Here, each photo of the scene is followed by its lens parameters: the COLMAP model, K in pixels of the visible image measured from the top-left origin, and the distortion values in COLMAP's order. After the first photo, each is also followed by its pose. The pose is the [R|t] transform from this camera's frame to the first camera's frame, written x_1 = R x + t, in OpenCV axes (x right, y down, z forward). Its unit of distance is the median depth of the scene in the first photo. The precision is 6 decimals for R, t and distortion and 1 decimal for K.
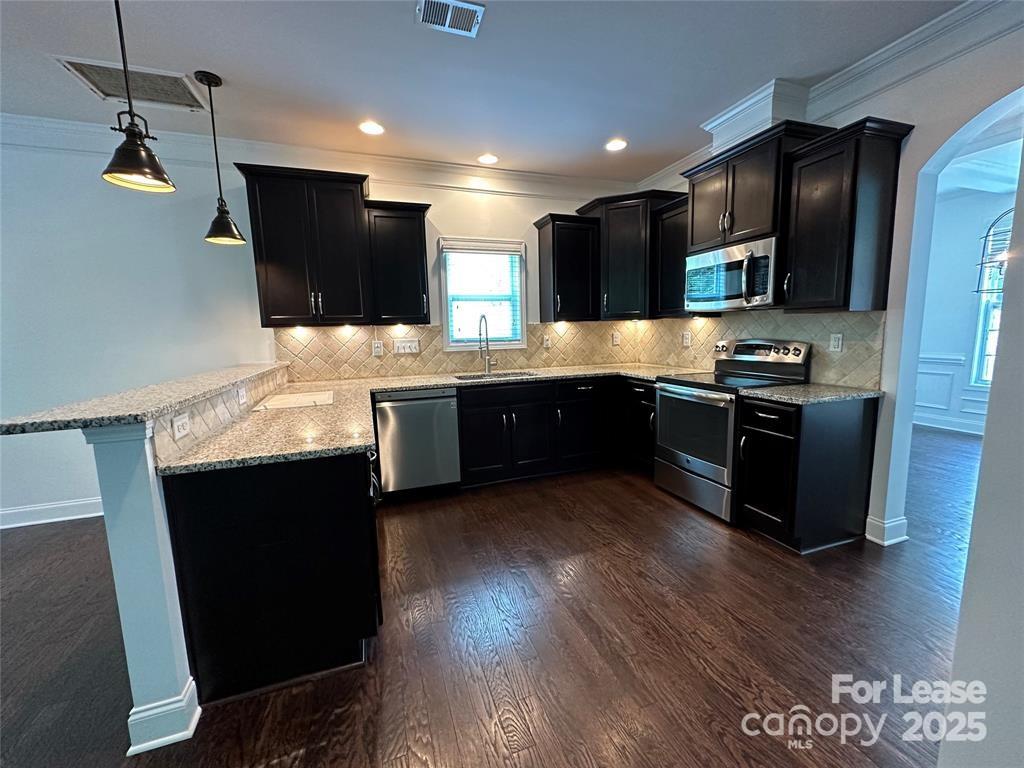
lens RADIAL K [[409.2, 0, 517.8], [0, 409.2, 383.0], [0, 0, 1]] dist [-0.002480, 0.000161]
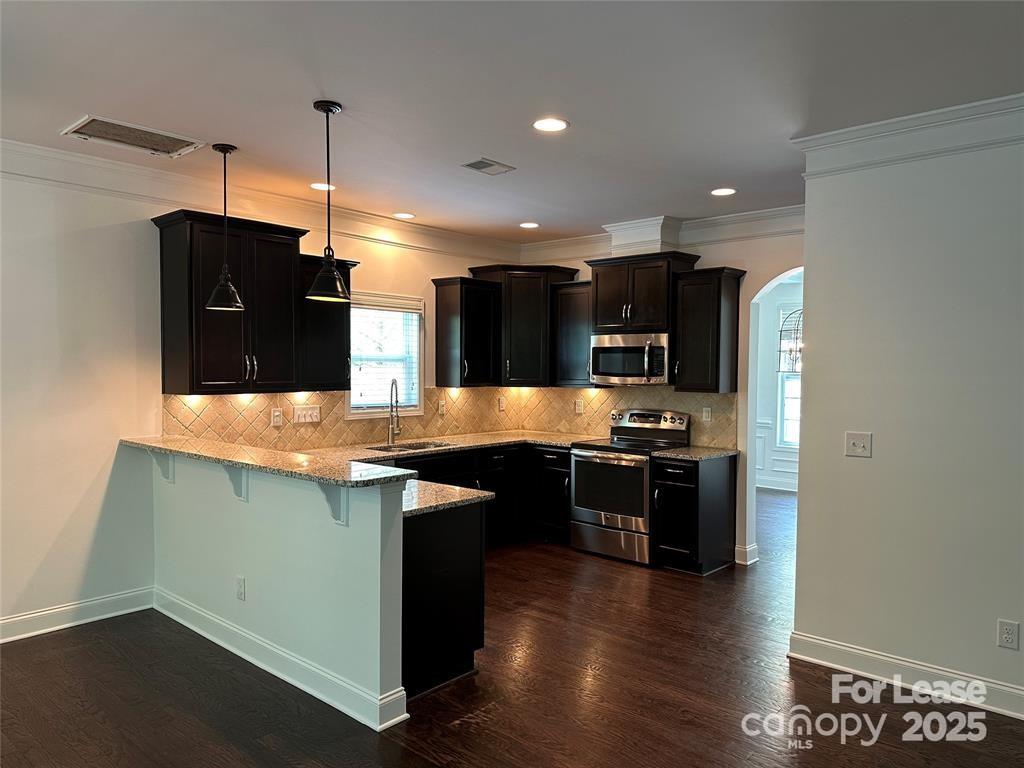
lens RADIAL K [[716.7, 0, 512.5], [0, 716.7, 390.0], [0, 0, 1]] dist [0.085137, -0.002649]
pose [[0.874708, 0.014295, 0.484439, -0.848342], [0.032979, 0.995493, -0.088922, 0.008419], [-0.483527, 0.093757, 0.870294, -0.684862]]
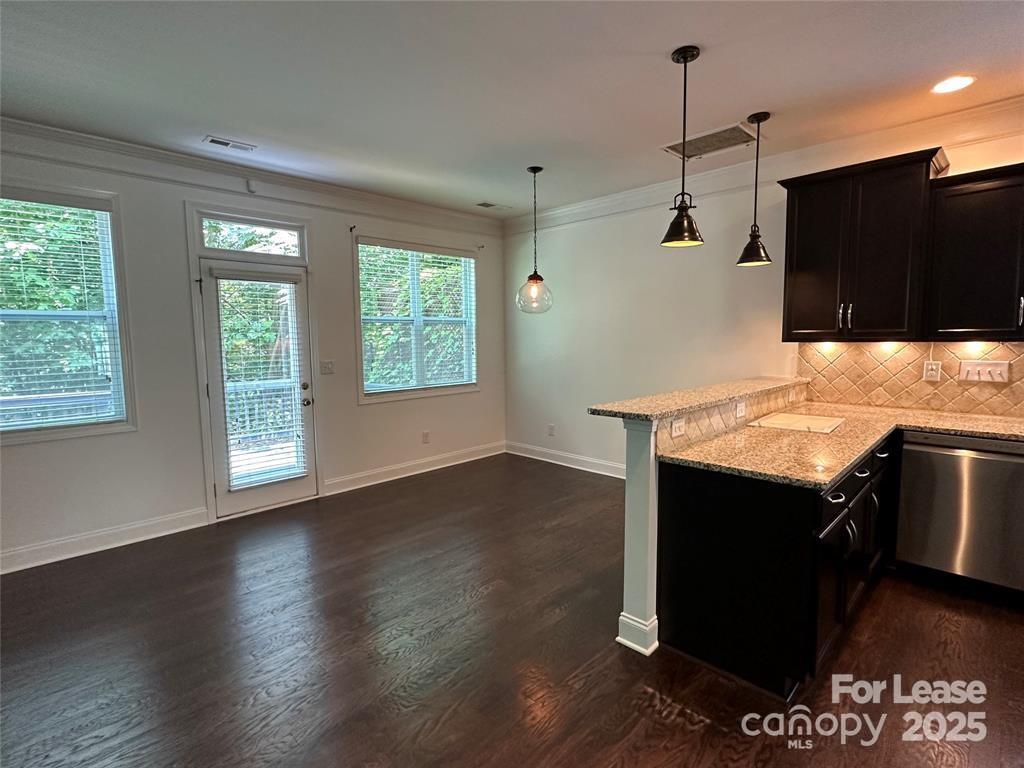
lens RADIAL K [[504.0, 0, 510.8], [0, 504.0, 382.2], [0, 0, 1]] dist [0.002234, 0.000065]
pose [[0.424161, 0.102236, -0.899798, 0.210457], [-0.116945, 0.991471, 0.057524, -0.037919], [0.898004, 0.080827, 0.432499, -0.103303]]
